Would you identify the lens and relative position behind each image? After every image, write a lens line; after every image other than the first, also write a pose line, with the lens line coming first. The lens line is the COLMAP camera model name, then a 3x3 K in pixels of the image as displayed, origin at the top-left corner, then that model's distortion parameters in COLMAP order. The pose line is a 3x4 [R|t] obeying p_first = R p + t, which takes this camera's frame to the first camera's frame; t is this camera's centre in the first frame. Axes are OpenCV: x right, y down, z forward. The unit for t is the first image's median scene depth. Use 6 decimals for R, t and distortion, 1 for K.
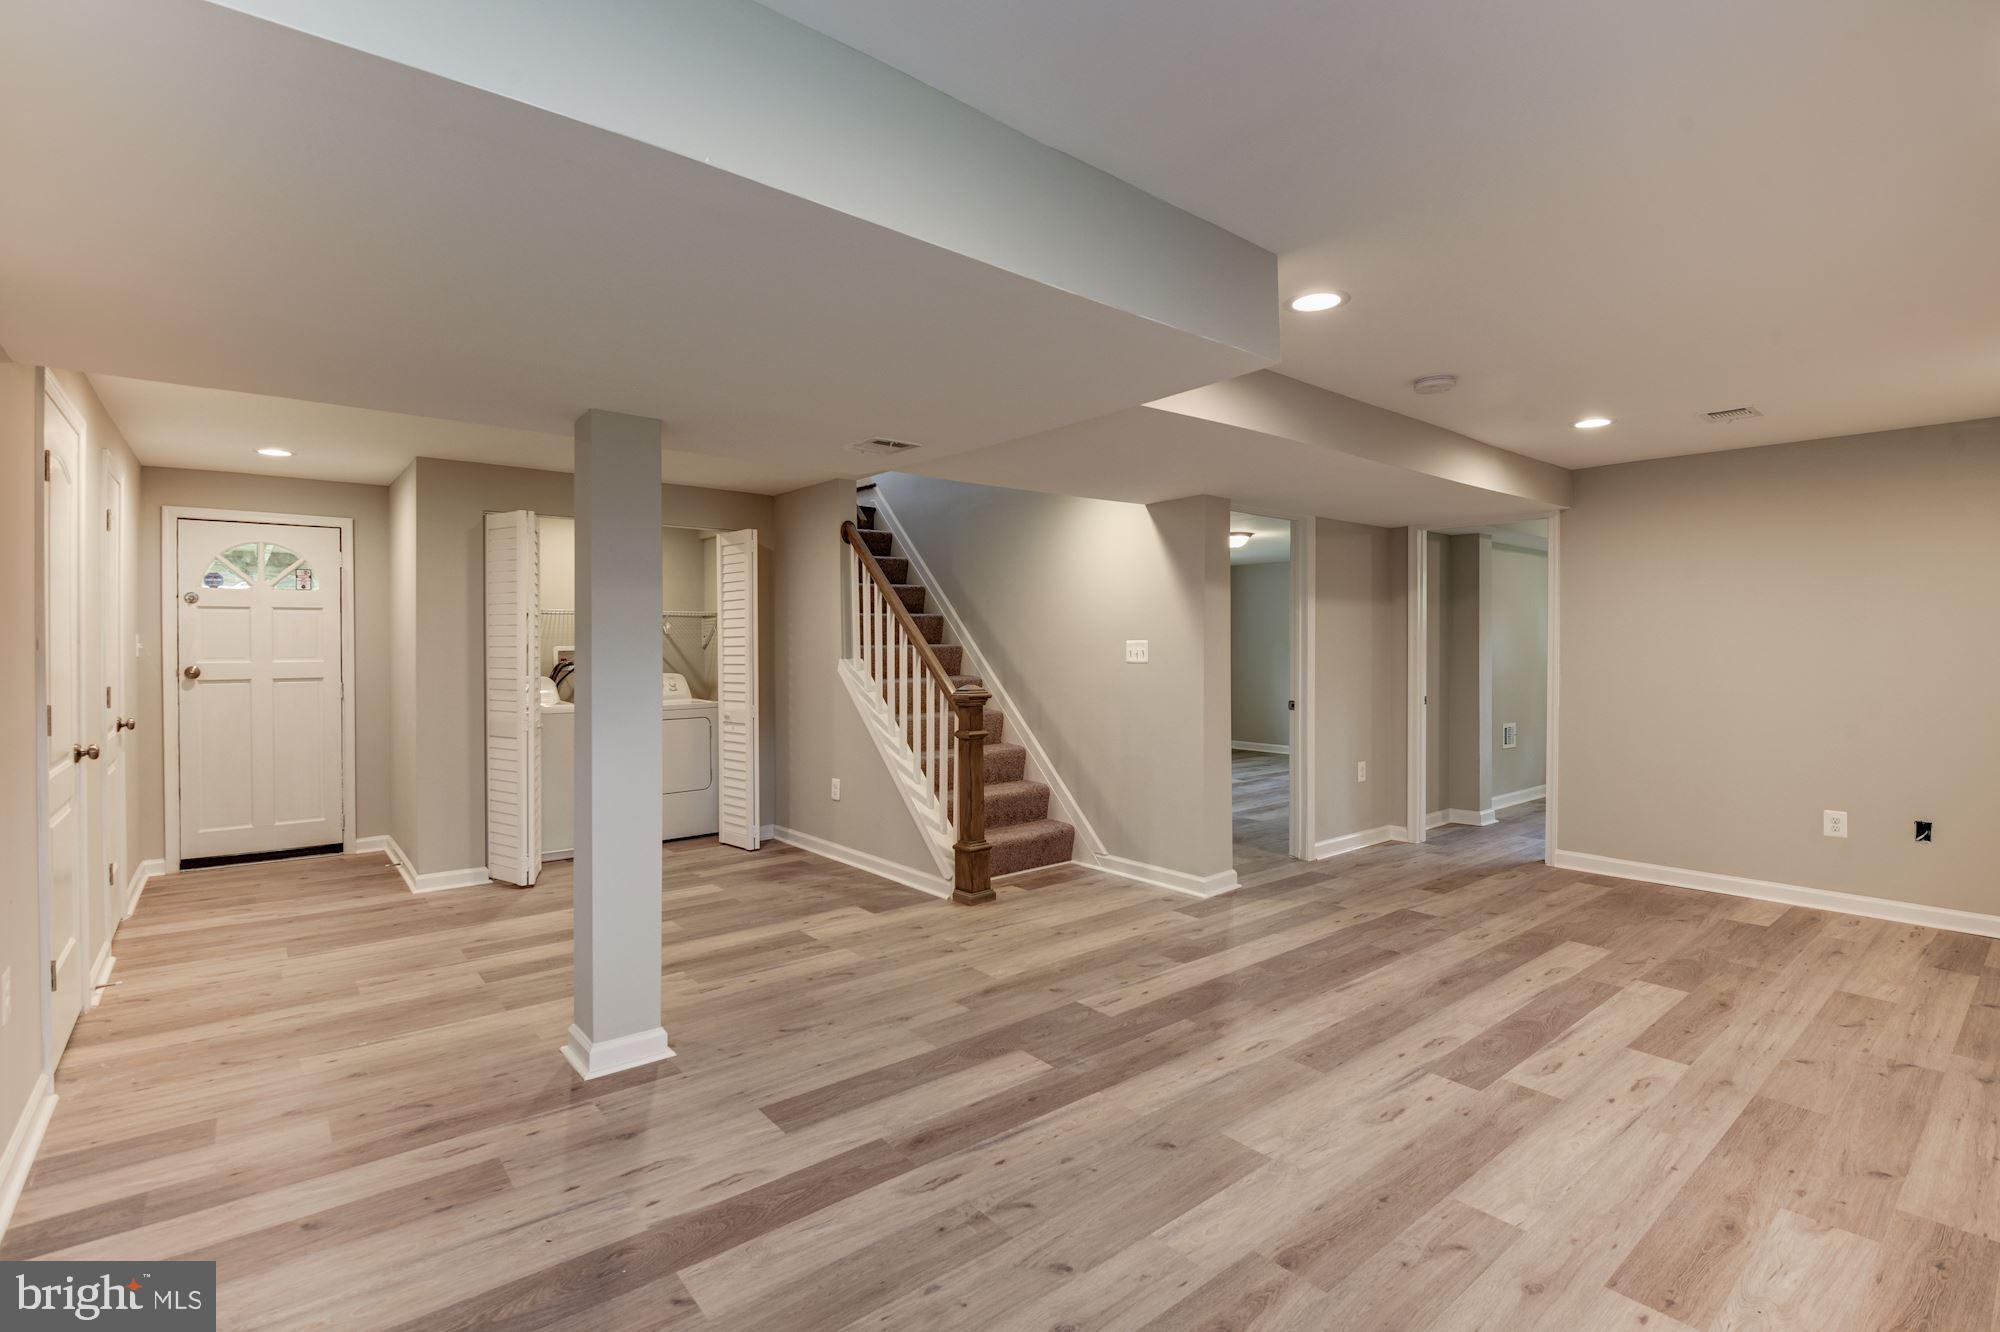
lens RADIAL K [[914.3, 0, 999.4], [0, 914.3, 655.4], [0, 0, 1]] dist [0.023631, -0.021589]
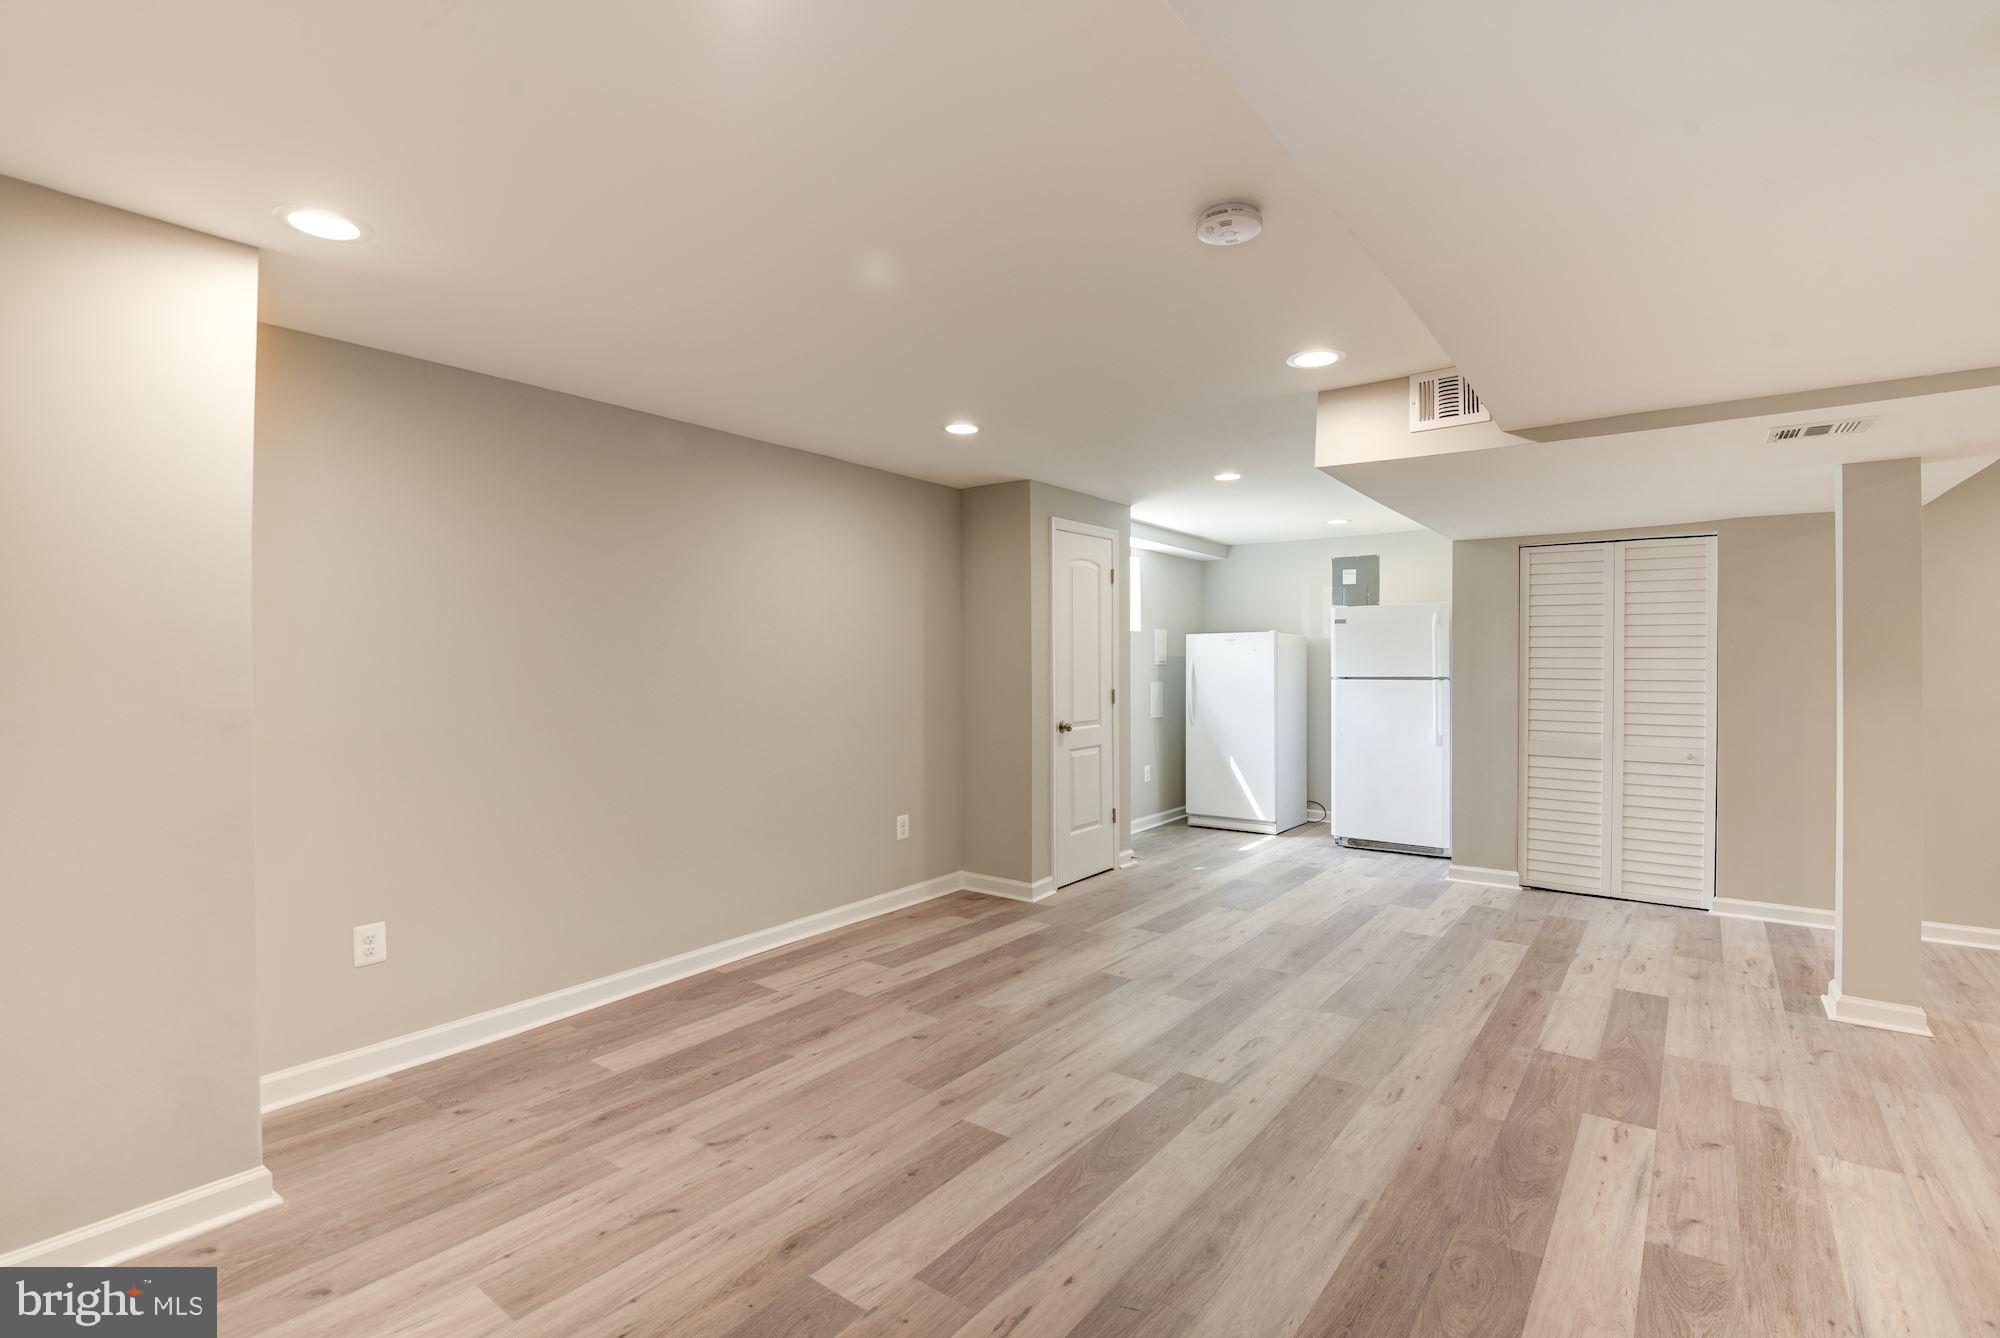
lens RADIAL K [[914.3, 0, 999.4], [0, 914.3, 658.4], [0, 0, 1]] dist [0.023631, -0.021589]
pose [[-0.973608, -0.002140, -0.228215, 0.854011], [-0.004315, 0.999950, 0.009031, -0.018607], [0.228184, 0.009777, -0.973569, 1.748647]]
